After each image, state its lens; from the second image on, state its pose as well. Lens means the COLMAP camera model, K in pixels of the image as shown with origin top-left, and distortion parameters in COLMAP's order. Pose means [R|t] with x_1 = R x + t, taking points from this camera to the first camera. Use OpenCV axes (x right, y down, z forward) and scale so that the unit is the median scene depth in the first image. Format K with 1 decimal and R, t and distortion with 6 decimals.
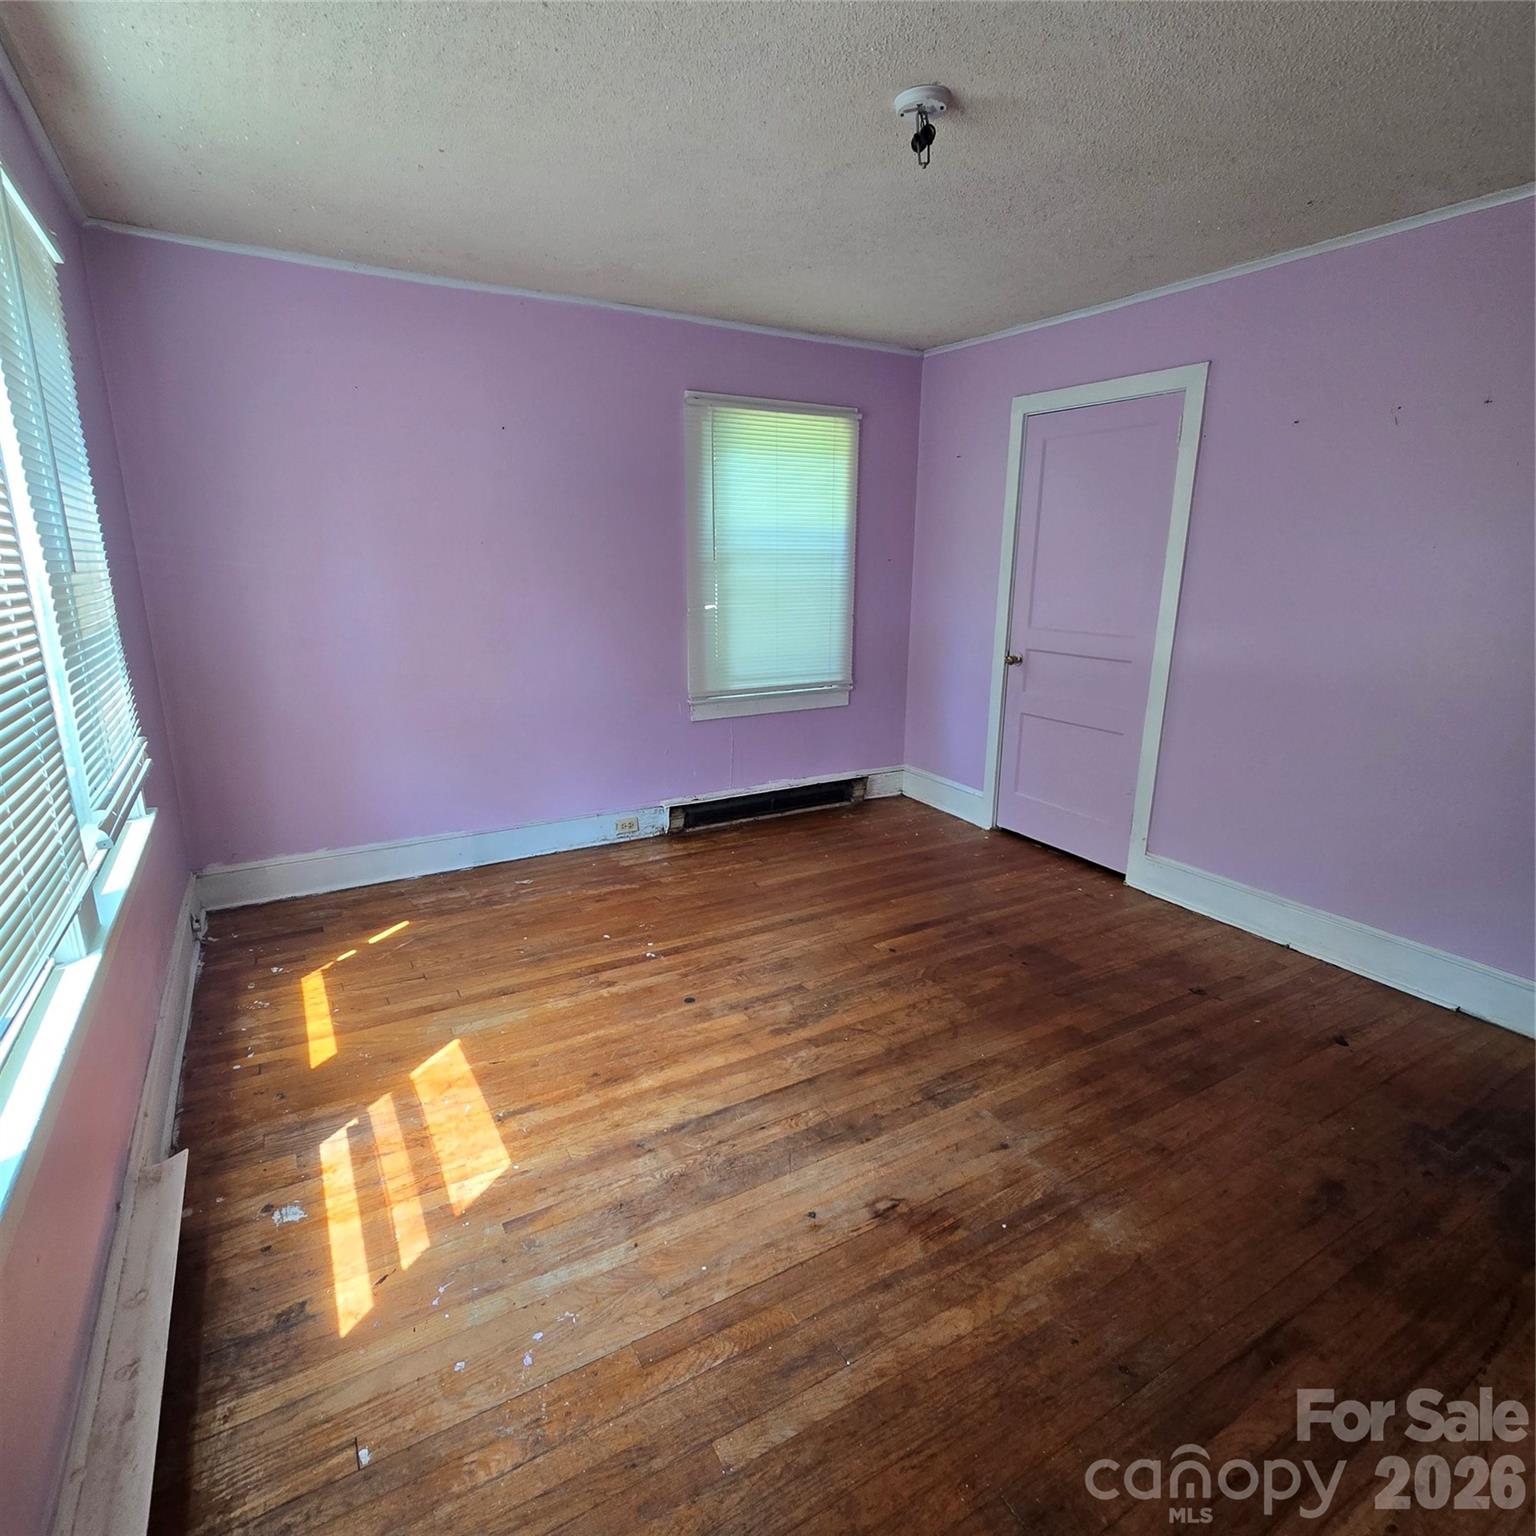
lens RADIAL K [[838.7, 0, 775.9], [0, 838.7, 768.7], [0, 0, 1]] dist [0.001079, 0.000012]
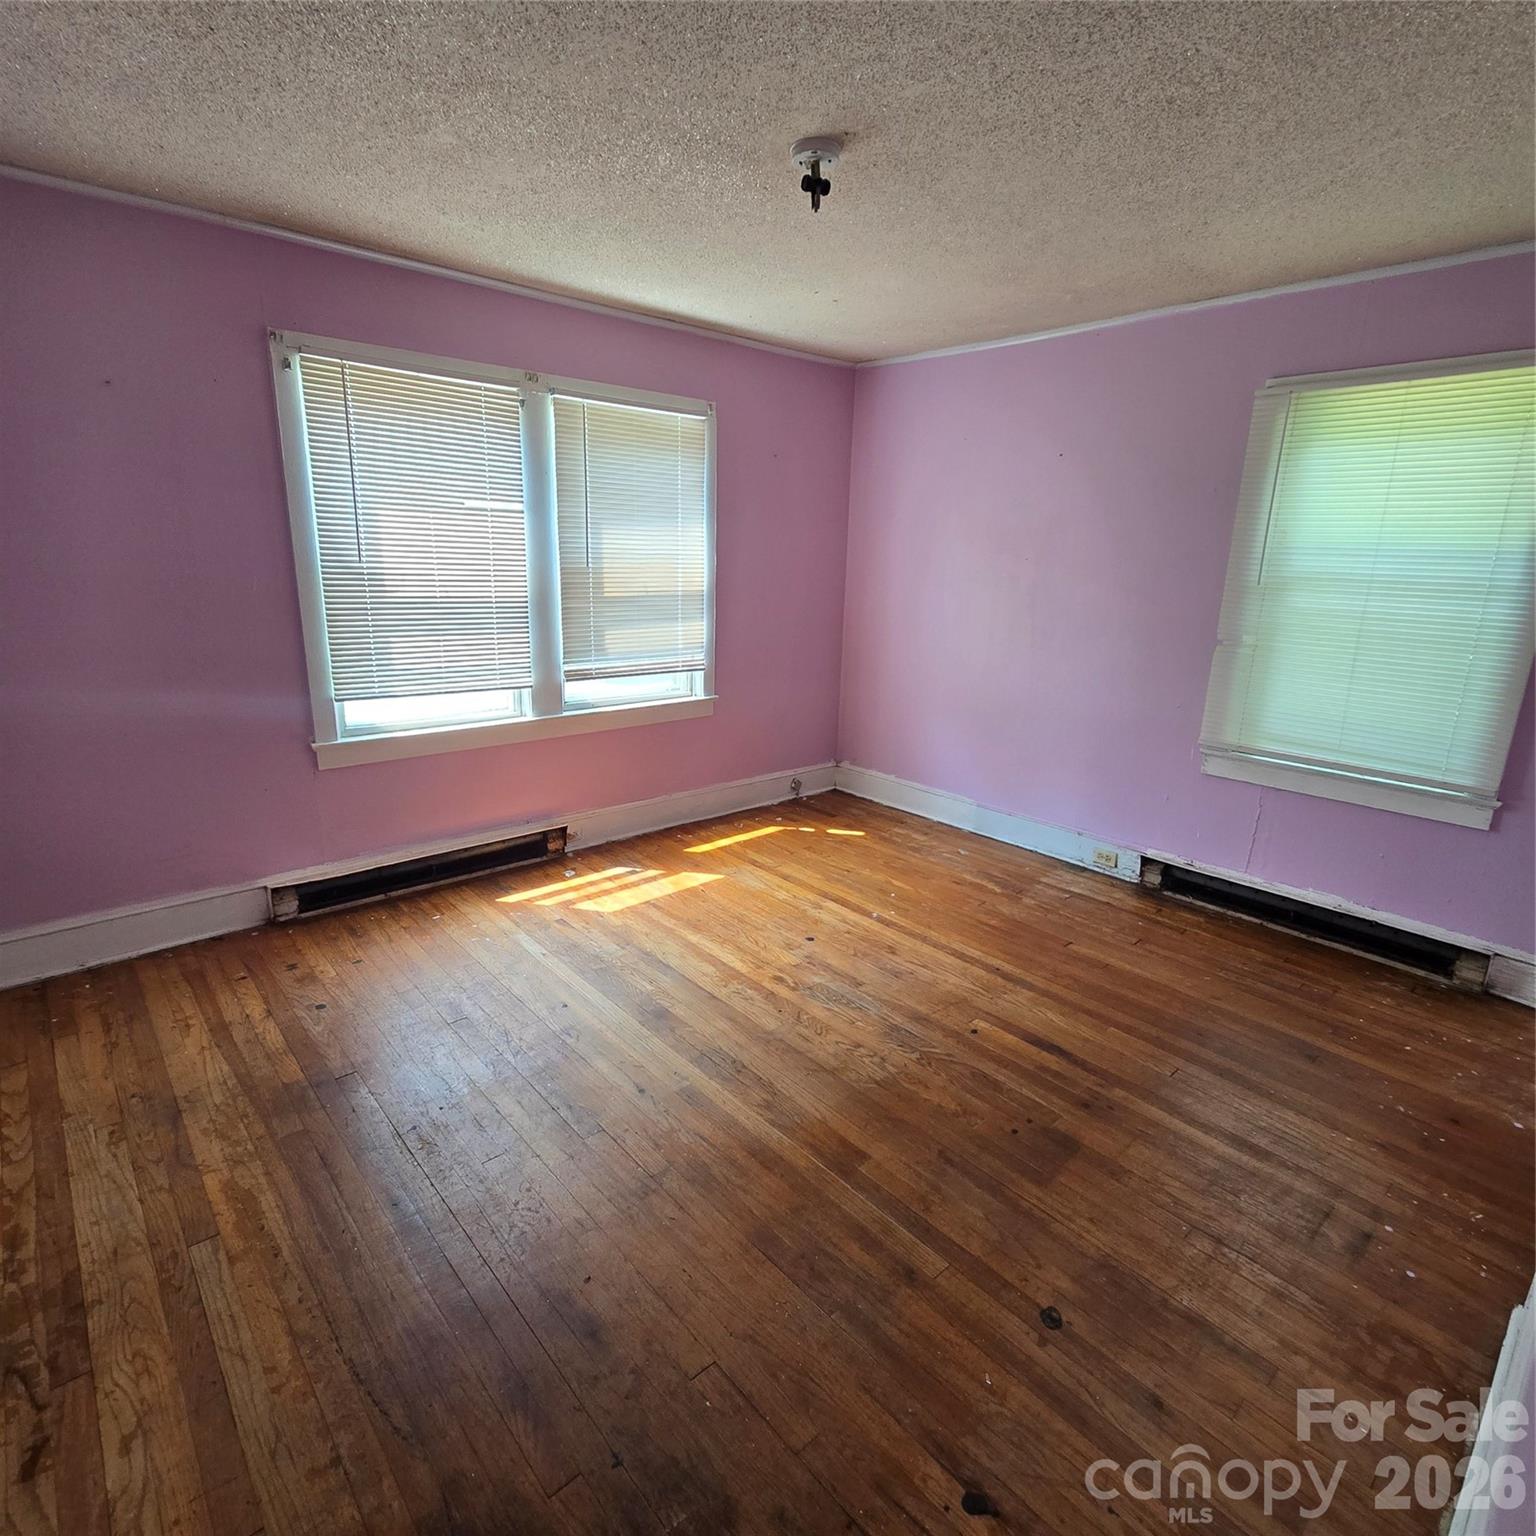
lens RADIAL K [[838.7, 0, 775.9], [0, 838.7, 768.7], [0, 0, 1]] dist [0.001079, 0.000012]
pose [[0.197491, 0.250868, -0.947662, 0.810455], [-0.264242, 0.944543, 0.194974, -0.147542], [0.944020, 0.211906, 0.252828, 0.502520]]
